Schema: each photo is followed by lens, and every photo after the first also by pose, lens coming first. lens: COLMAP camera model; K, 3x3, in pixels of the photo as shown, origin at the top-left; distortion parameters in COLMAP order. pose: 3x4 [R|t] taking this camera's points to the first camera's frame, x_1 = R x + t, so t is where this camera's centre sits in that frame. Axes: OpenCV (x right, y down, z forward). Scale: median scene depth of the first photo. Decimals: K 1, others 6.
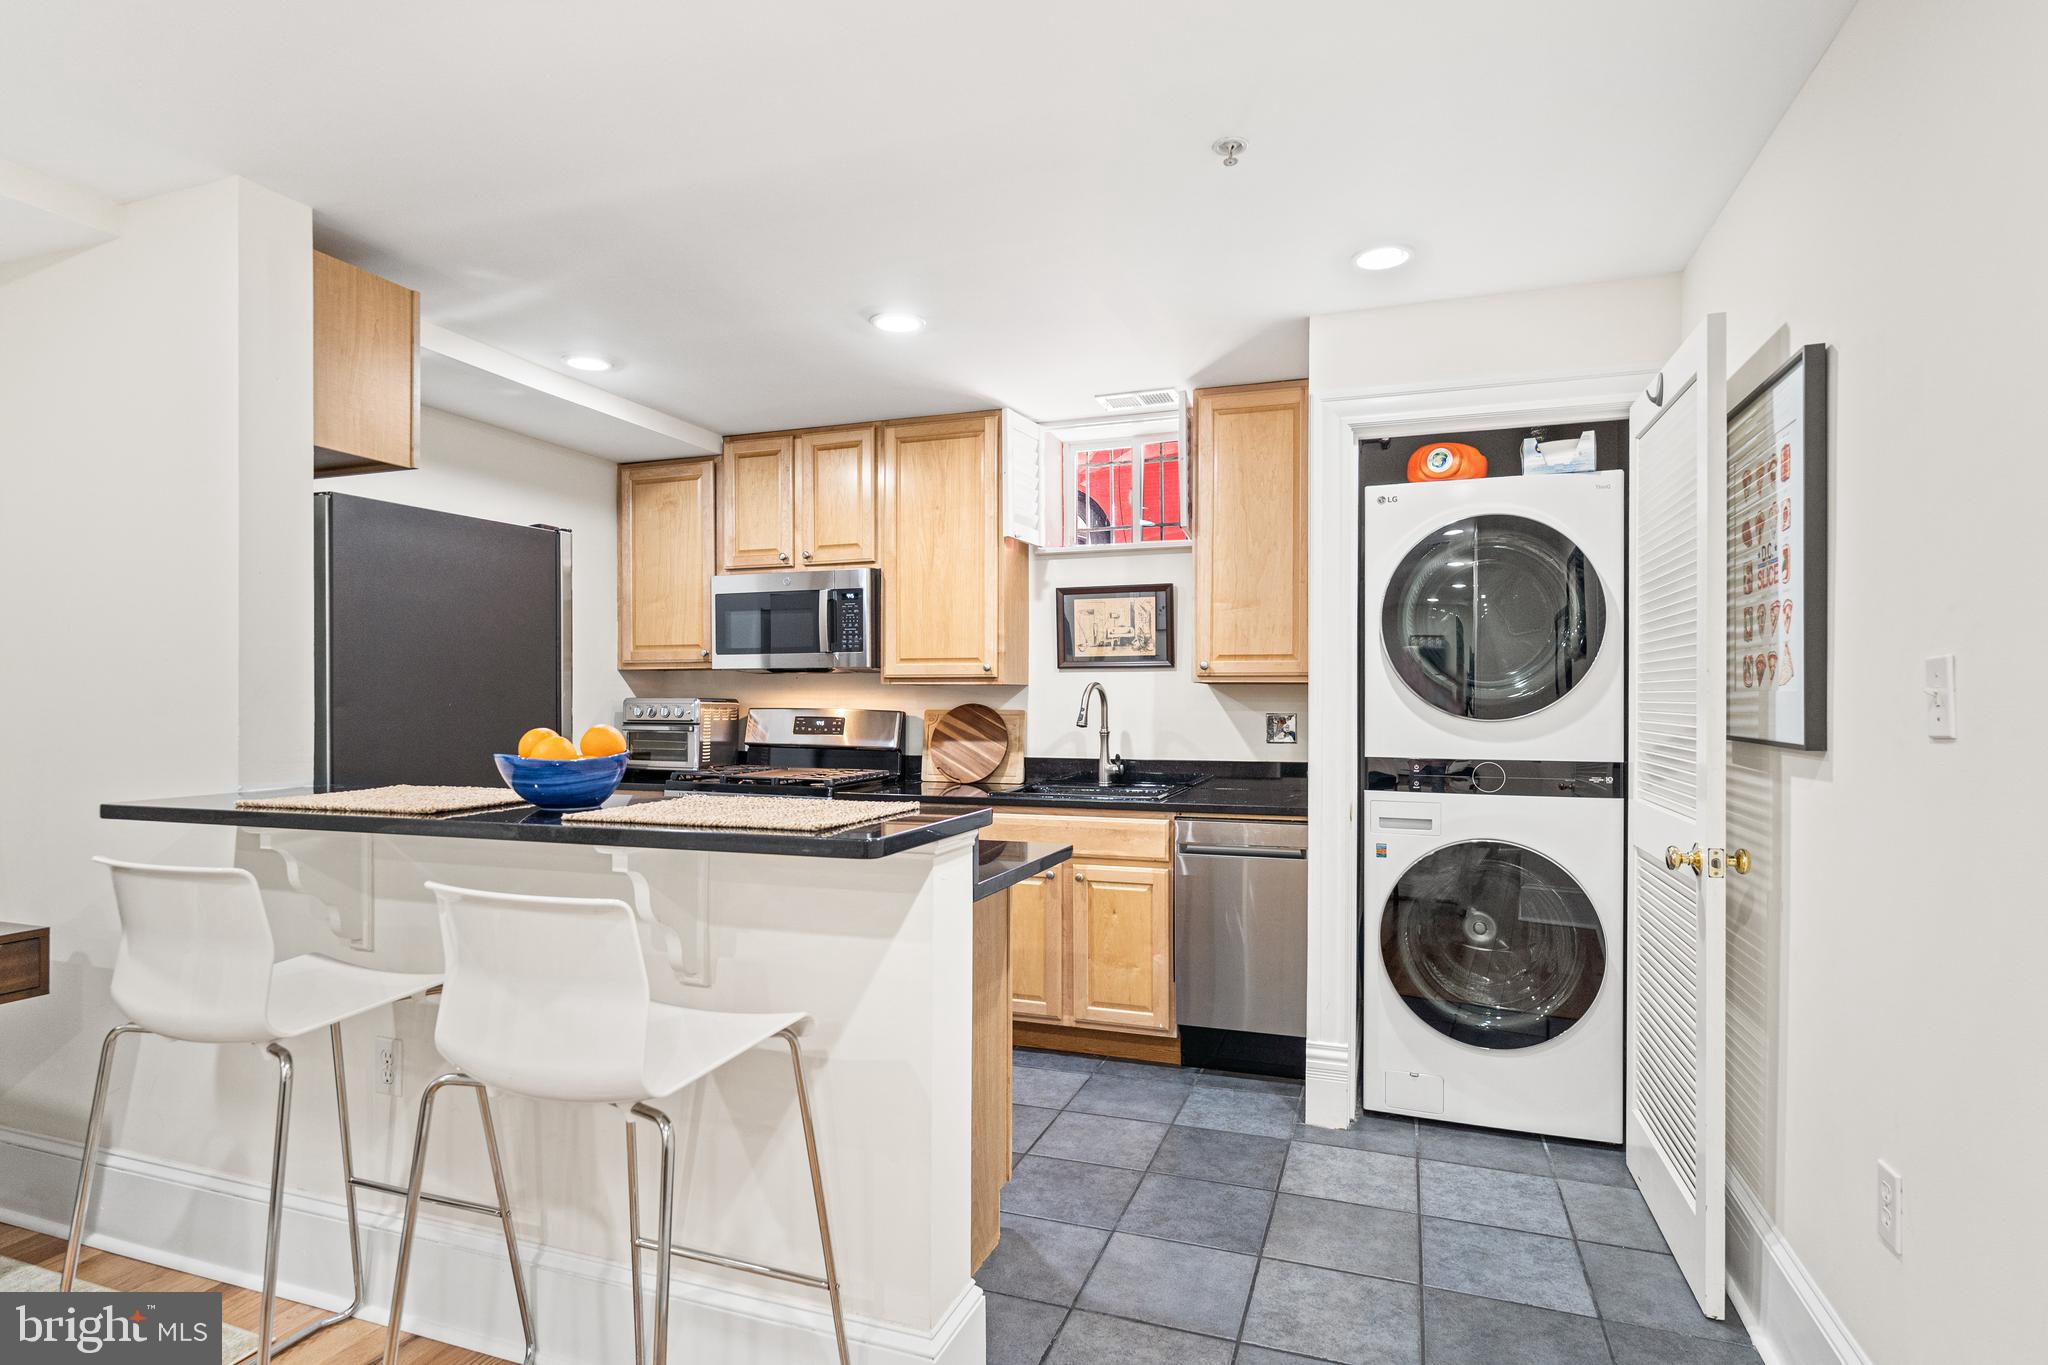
lens RADIAL K [[1067.9, 0, 1020.3], [0, 1067.9, 696.2], [0, 0, 1]] dist [-0.004760, 0.000299]
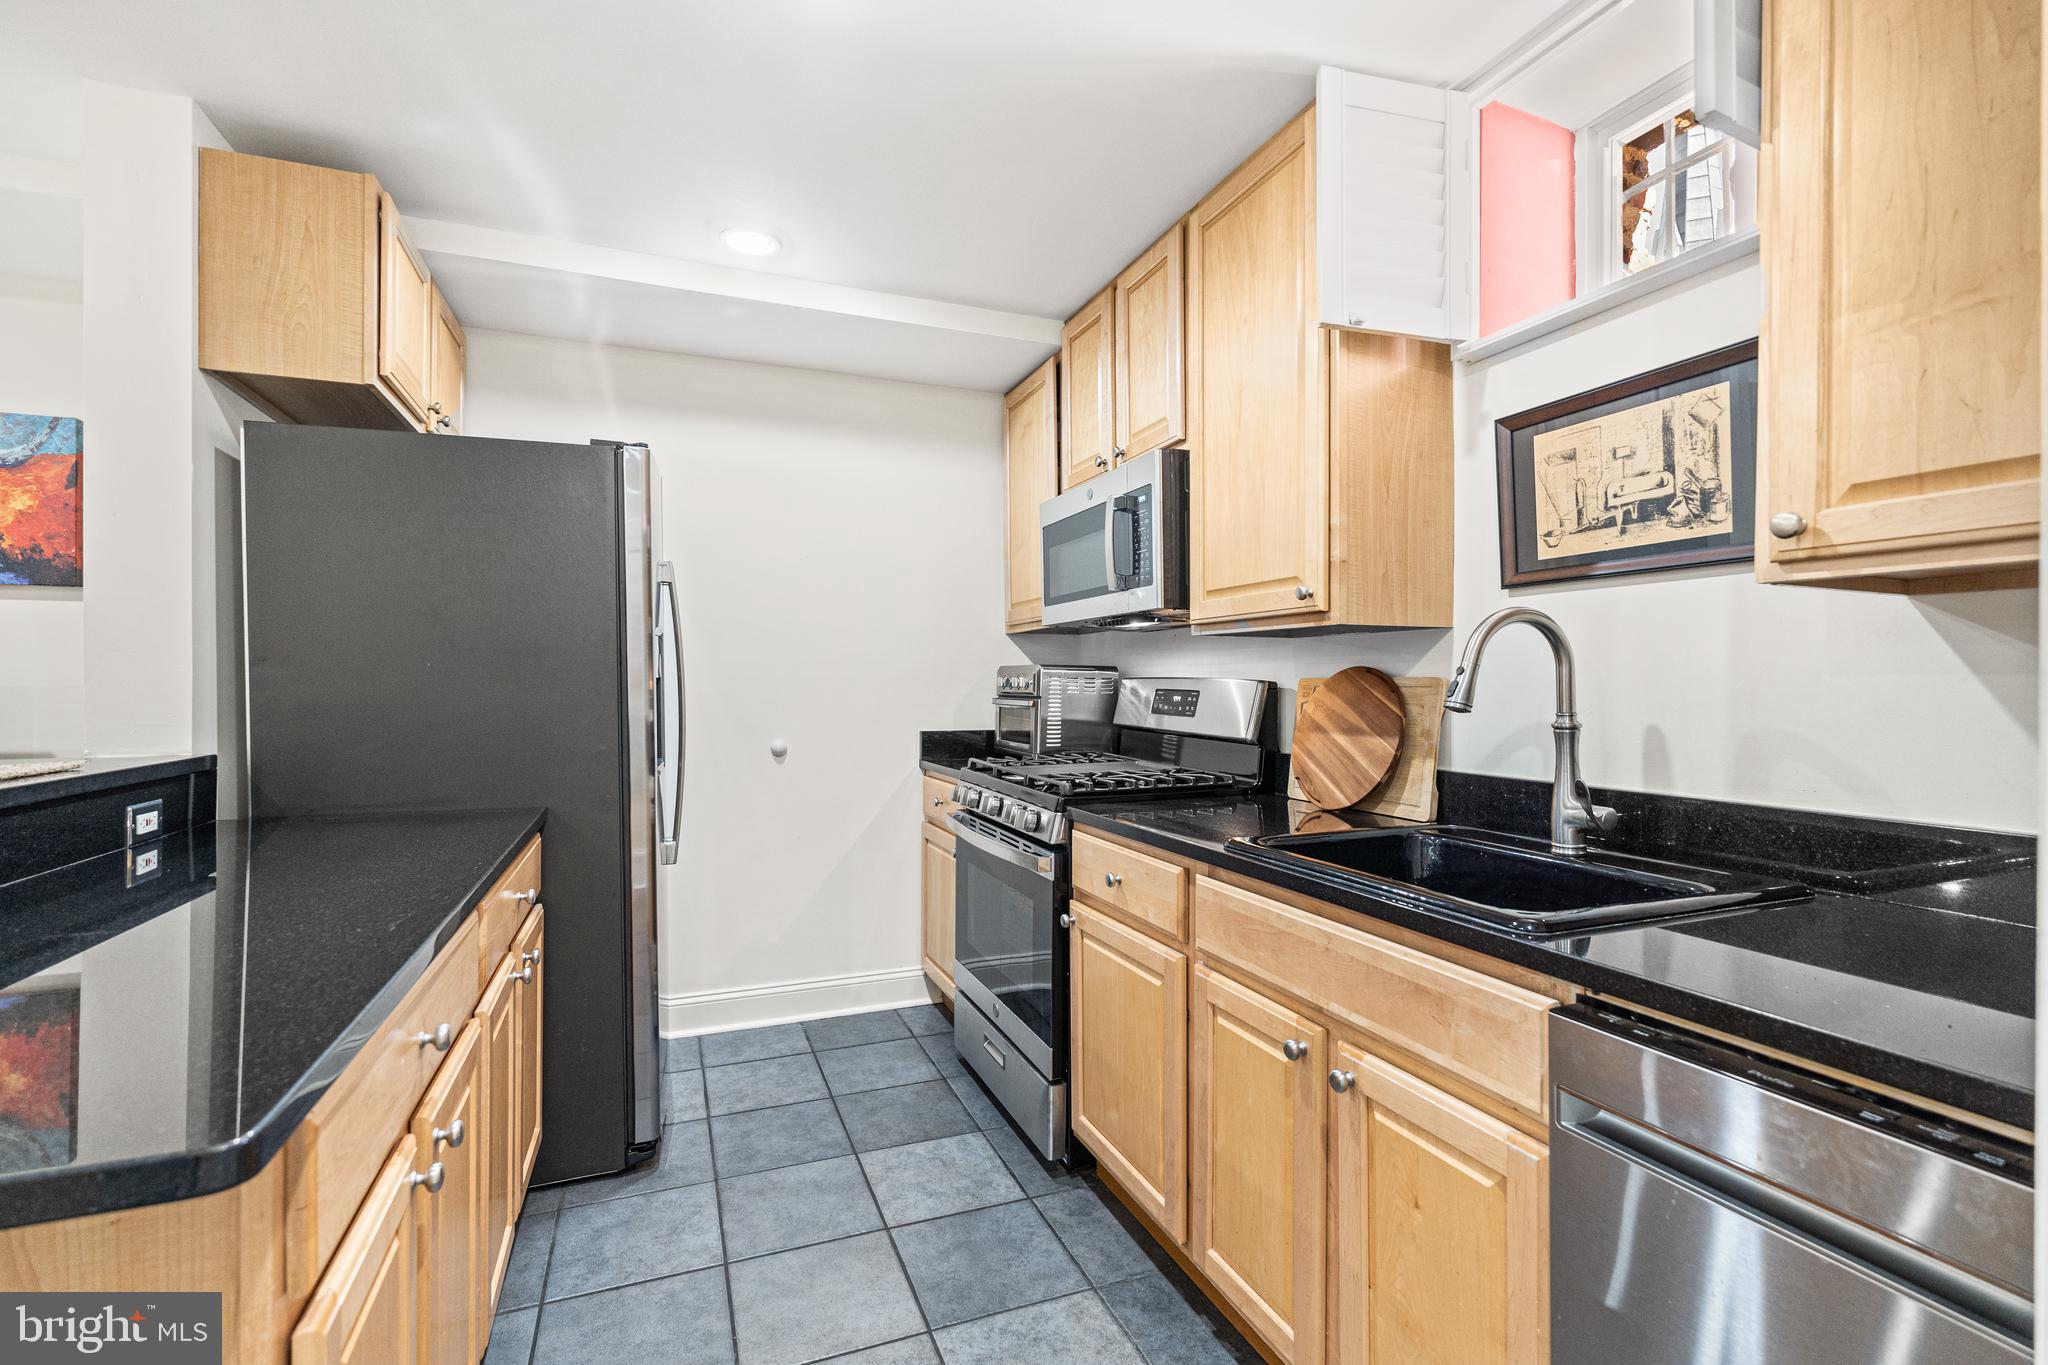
lens RADIAL K [[912.0, 0, 1026.1], [0, 912.0, 679.4], [0, 0, 1]] dist [-0.001200, -0.000143]
pose [[0.664165, -0.004624, -0.747572, 0.204293], [0.003842, 0.999989, -0.002771, 0.015422], [0.747576, -0.001032, 0.664176, 0.591110]]
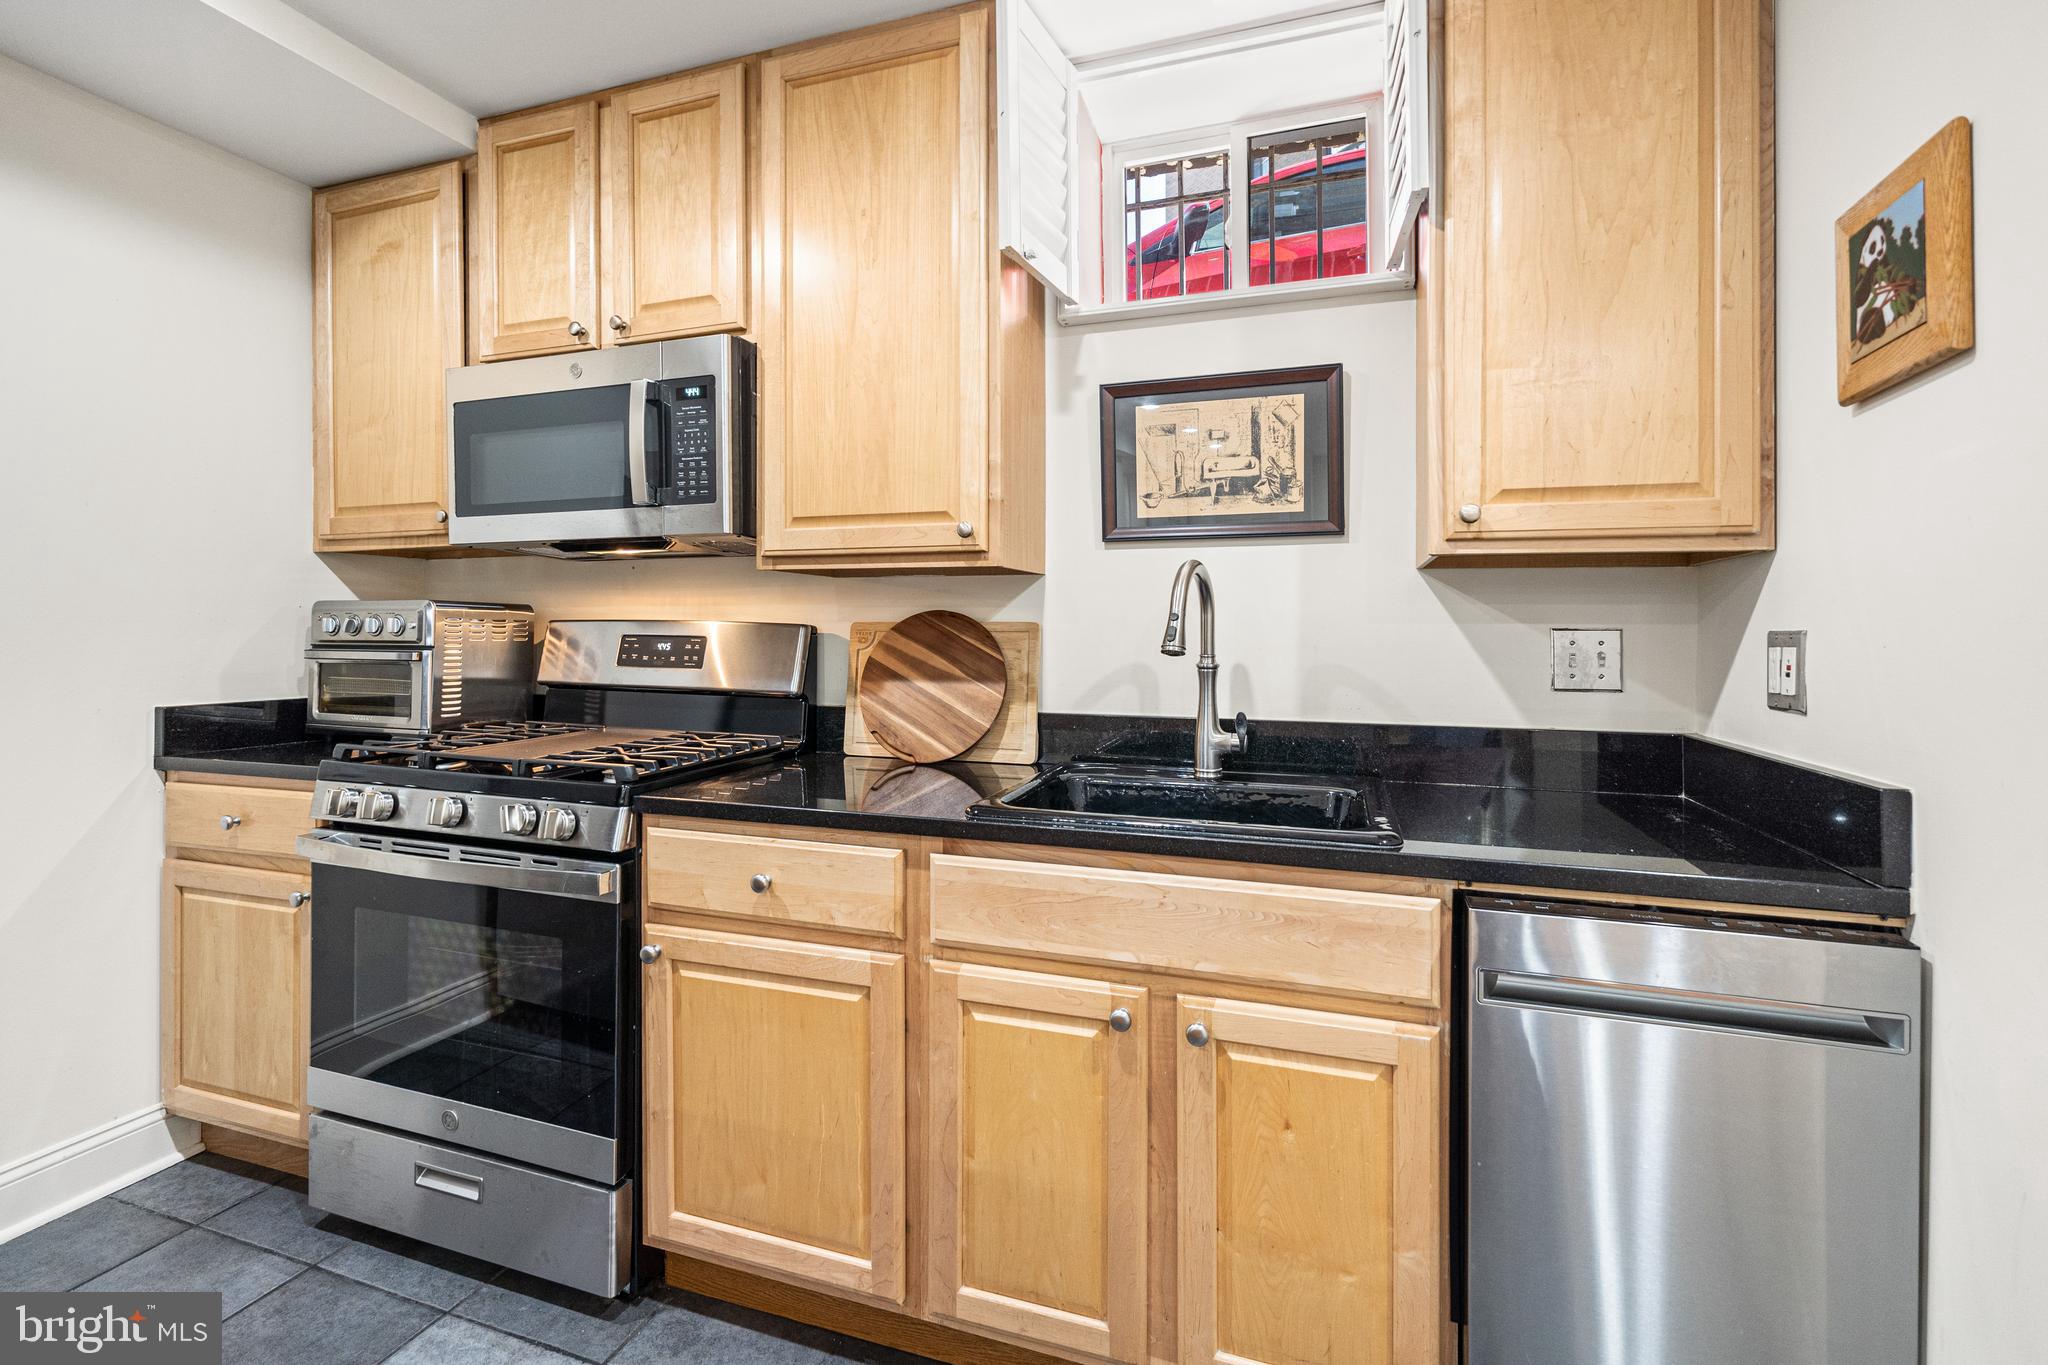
lens RADIAL K [[937.4, 0, 1001.2], [0, 937.4, 626.4], [0, 0, 1]] dist [-0.013664, 0.010584]
pose [[0.999989, 0.001082, 0.004478, -0.016765], [-0.001092, 0.999997, 0.002213, 0.014800], [-0.004475, -0.002218, 0.999988, 0.566347]]
